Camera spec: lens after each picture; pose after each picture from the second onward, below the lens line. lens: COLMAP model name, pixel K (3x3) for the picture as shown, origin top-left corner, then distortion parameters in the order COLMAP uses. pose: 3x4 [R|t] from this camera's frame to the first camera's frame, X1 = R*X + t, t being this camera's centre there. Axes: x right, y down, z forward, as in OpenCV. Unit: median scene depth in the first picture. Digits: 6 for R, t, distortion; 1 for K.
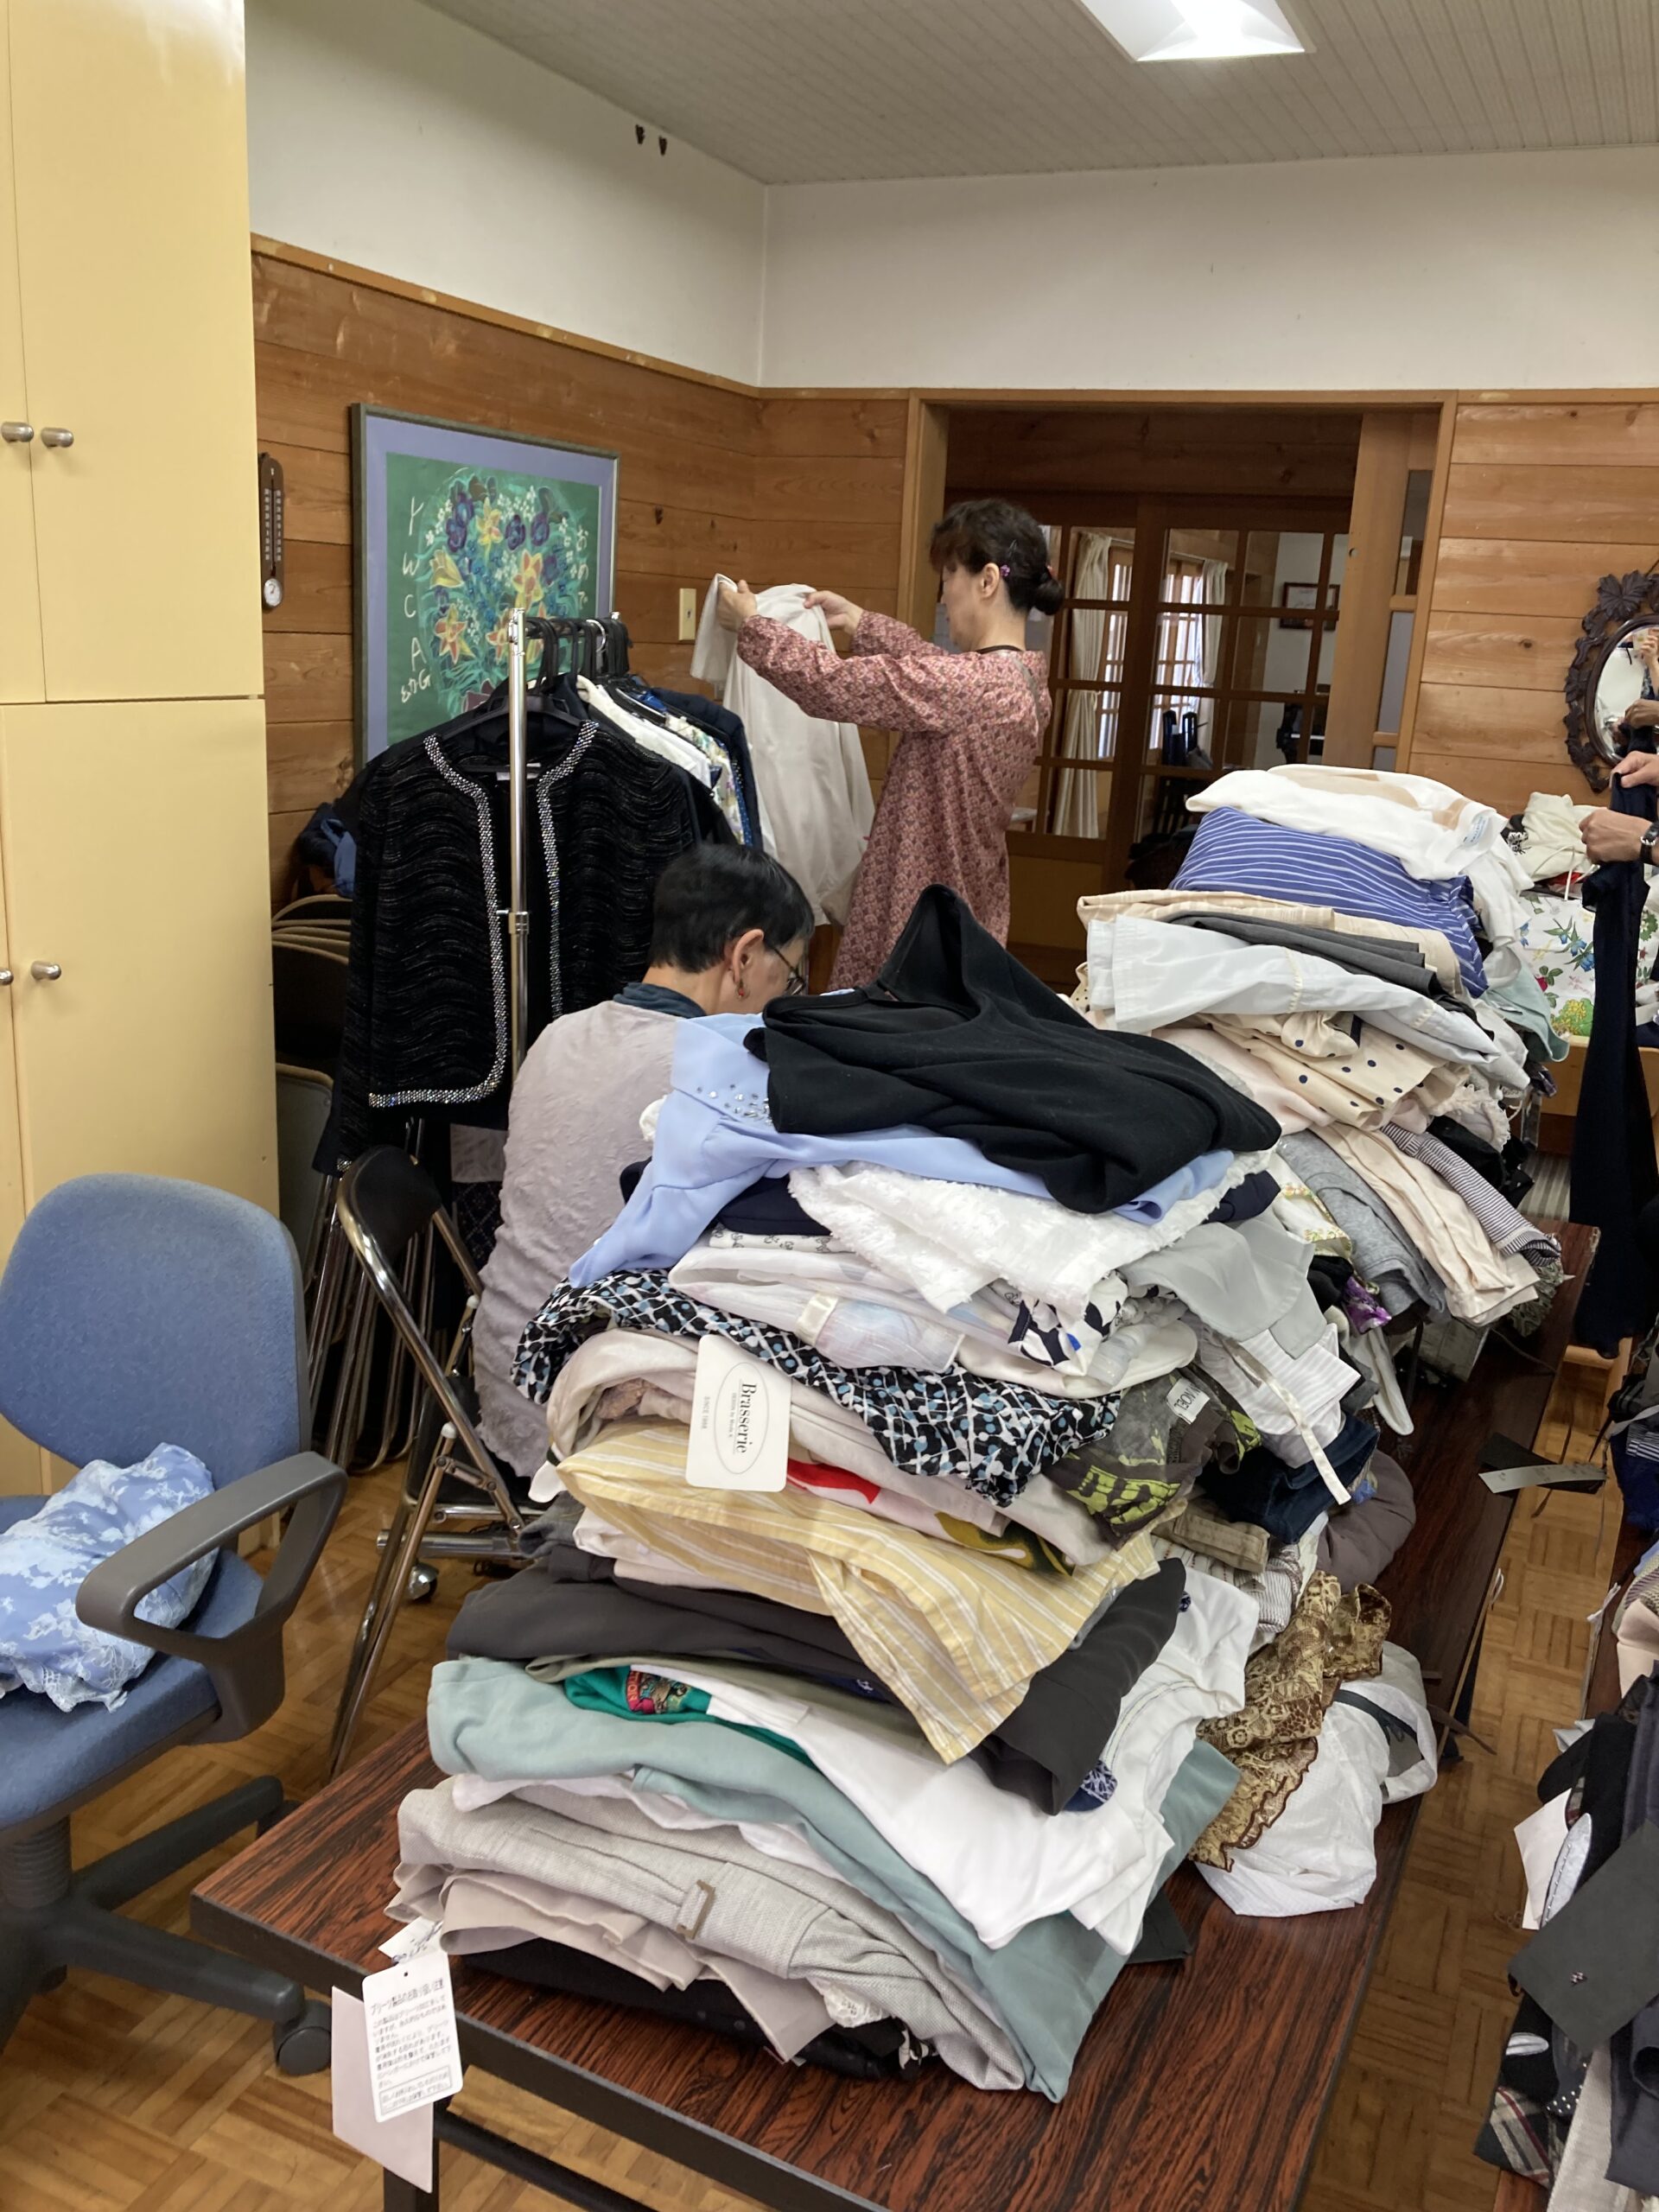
lens RADIAL K [[1823.8, 0, 859.9], [0, 1823.8, 1065.3], [0, 0, 1]] dist [0.055662, -0.063207]
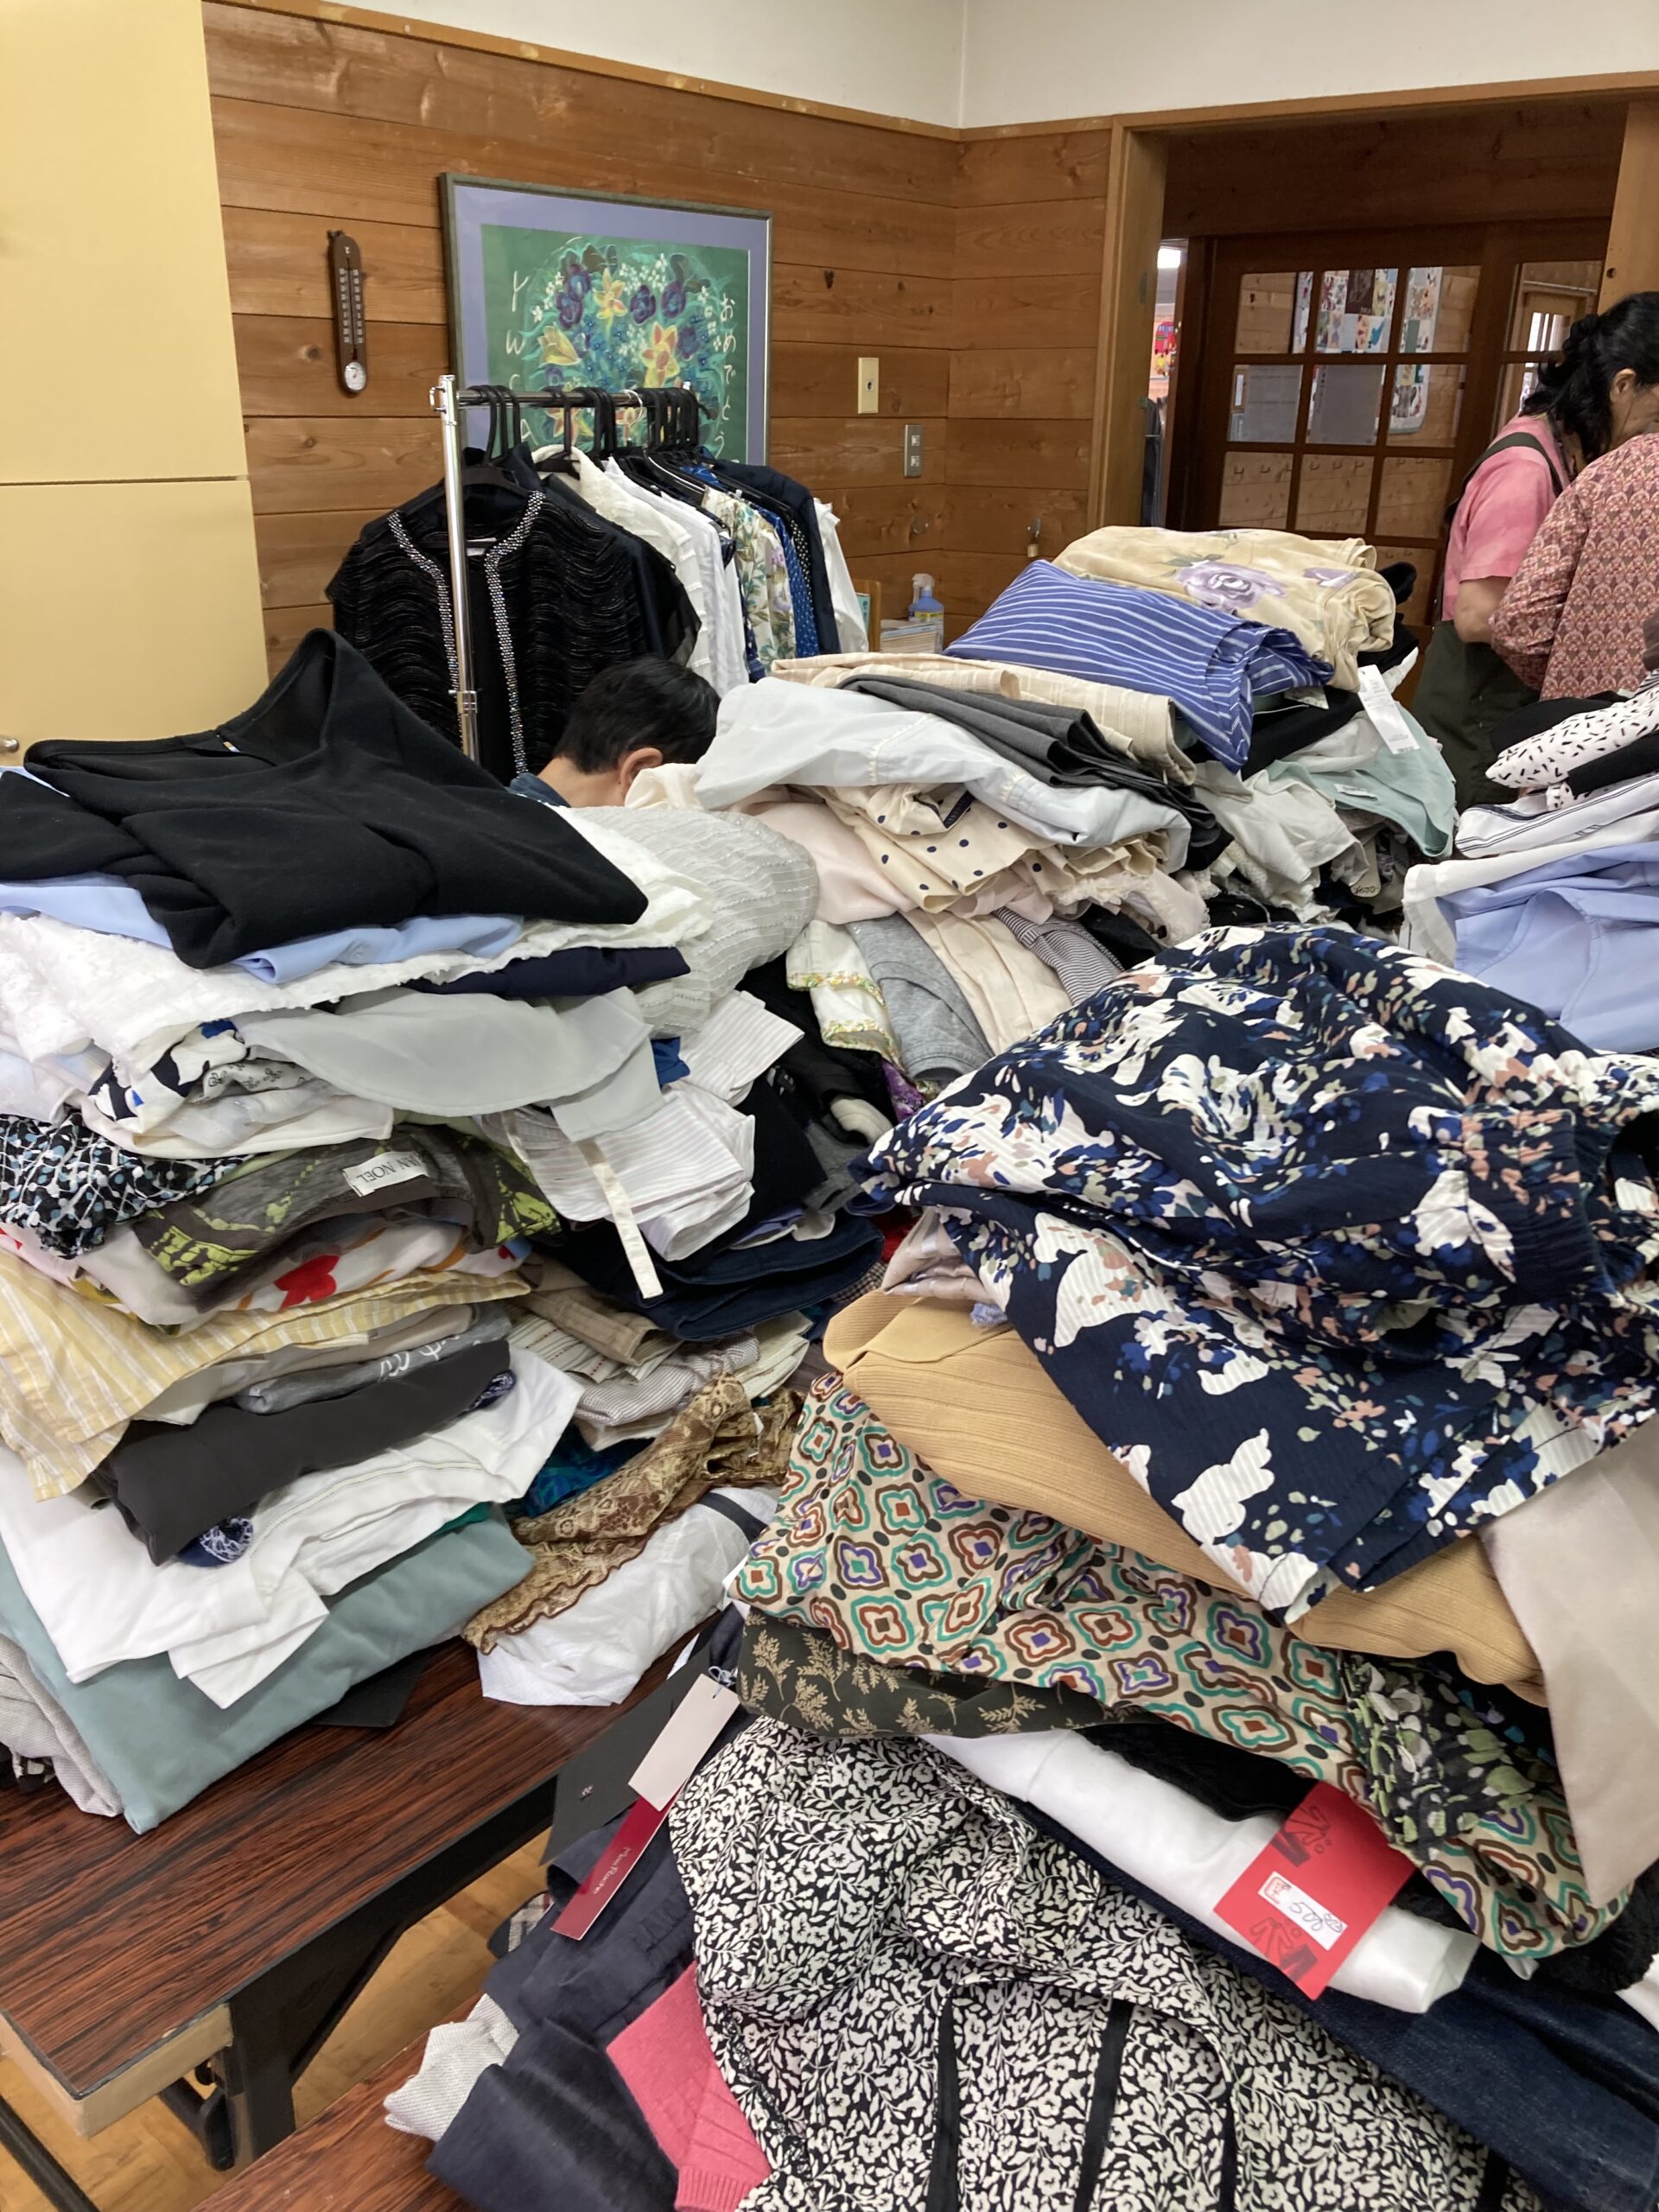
lens RADIAL K [[1823.8, 0, 827.6], [0, 1823.8, 1106.2], [0, 0, 1]] dist [0.055662, -0.063207]
pose [[0.966121, 0.055694, -0.252010, 0.200892], [-0.024530, 0.991834, 0.125158, 0.007377], [0.256923, -0.114736, 0.959597, 0.047199]]
